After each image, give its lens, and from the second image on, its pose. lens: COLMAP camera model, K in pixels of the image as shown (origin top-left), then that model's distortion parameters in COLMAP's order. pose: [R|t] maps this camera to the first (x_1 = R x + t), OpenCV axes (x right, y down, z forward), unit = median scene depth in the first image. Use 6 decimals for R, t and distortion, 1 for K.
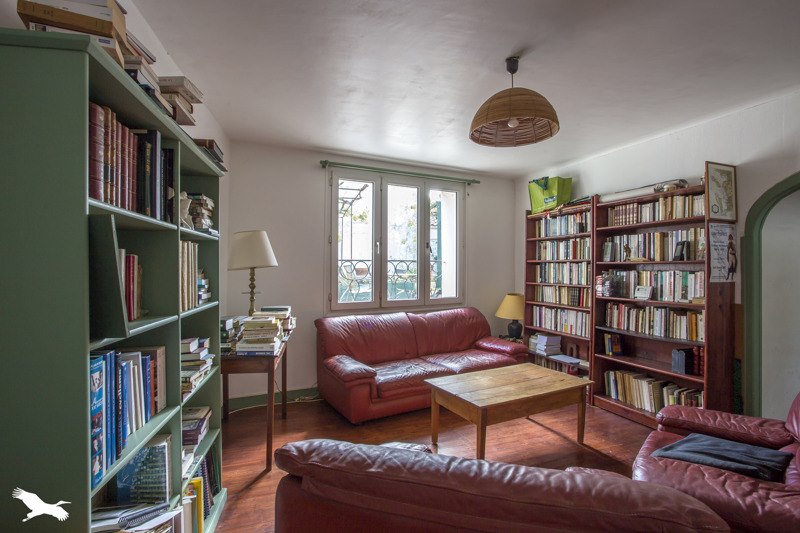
lens RADIAL K [[411.5, 0, 400.0], [0, 411.5, 266.5], [0, 0, 1]] dist [-0.073544, 0.000054]
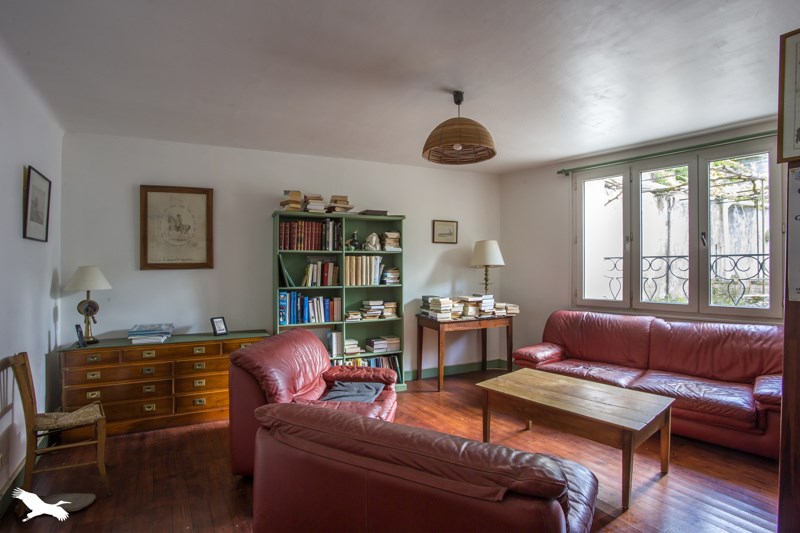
lens RADIAL K [[411.5, 0, 400.0], [0, 411.5, 266.5], [0, 0, 1]] dist [-0.073544, 0.000054]
pose [[0.199929, -0.000808, -0.979810, 0.777946], [0.011270, 0.999935, 0.001475, -0.001792], [0.979745, -0.011338, 0.199926, 0.326665]]
